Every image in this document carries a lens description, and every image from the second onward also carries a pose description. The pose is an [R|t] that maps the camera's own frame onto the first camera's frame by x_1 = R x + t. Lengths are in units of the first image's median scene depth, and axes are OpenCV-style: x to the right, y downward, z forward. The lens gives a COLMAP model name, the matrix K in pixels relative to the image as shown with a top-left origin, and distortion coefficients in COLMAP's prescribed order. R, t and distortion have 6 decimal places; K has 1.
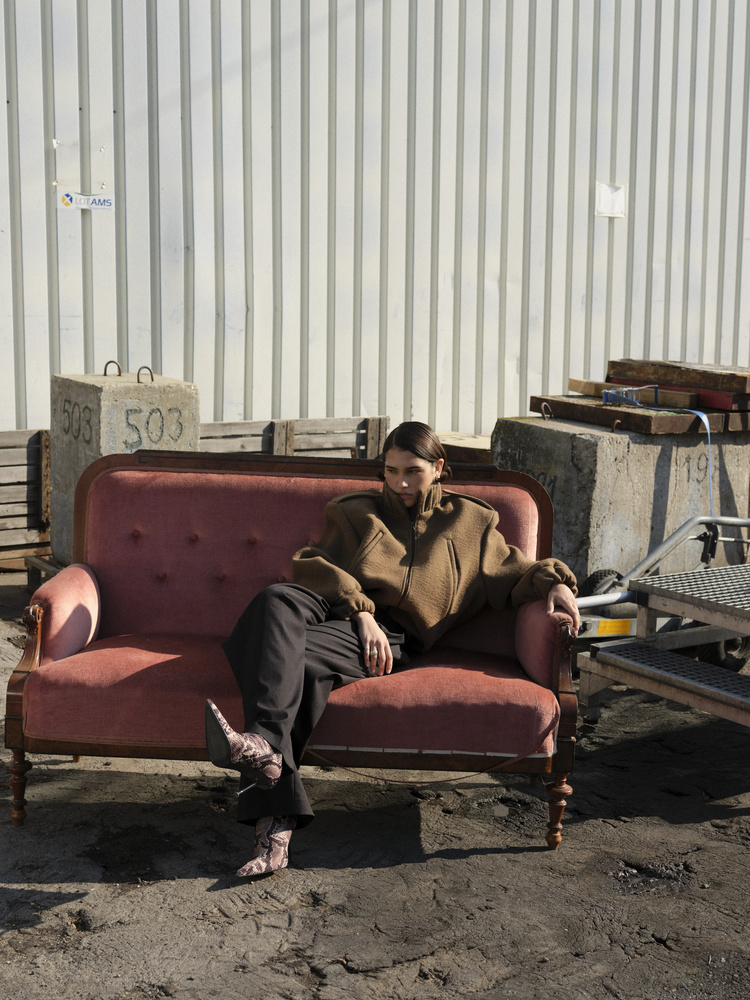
lens RADIAL K [[1445.9, 0, 375.0], [0, 1445.9, 500.0], [0, 0, 1]] dist [0.016370, -0.110520]
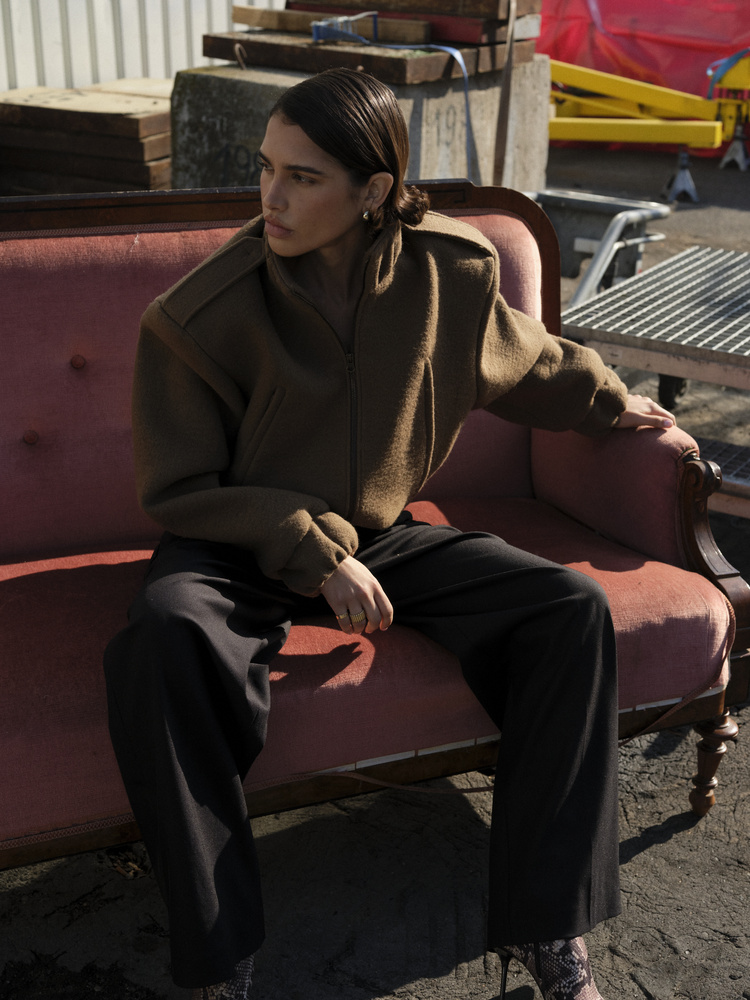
lens RADIAL K [[1475.0, 0, 374.5], [0, 1475.0, 468.0], [0, 0, 1]] dist [0.002420, -0.088180]
pose [[0.911634, -0.156793, 0.379919, -0.197377], [0.065351, 0.967912, 0.242645, -0.058916], [-0.405773, -0.196375, 0.892628, 0.461241]]
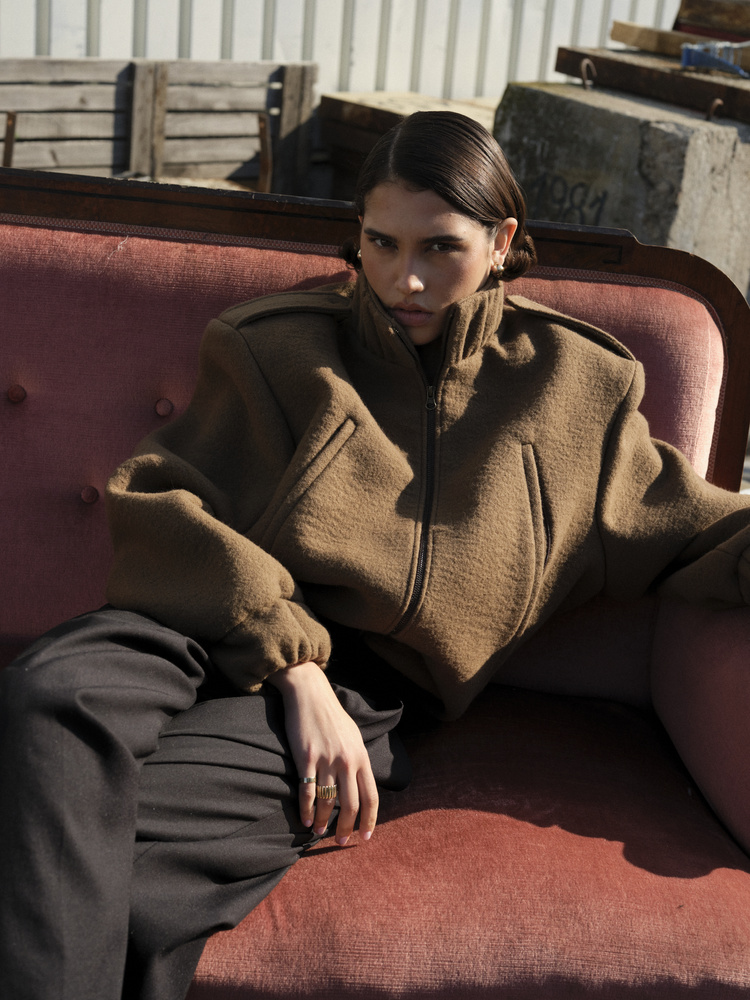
lens RADIAL K [[1445.9, 0, 375.0], [0, 1445.9, 500.0], [0, 0, 1]] dist [0.016370, -0.110520]
pose [[0.995978, 0.038254, 0.081024, -0.017880], [-0.056595, 0.969639, 0.237901, -0.044044], [-0.069463, -0.241529, 0.967904, 0.600042]]
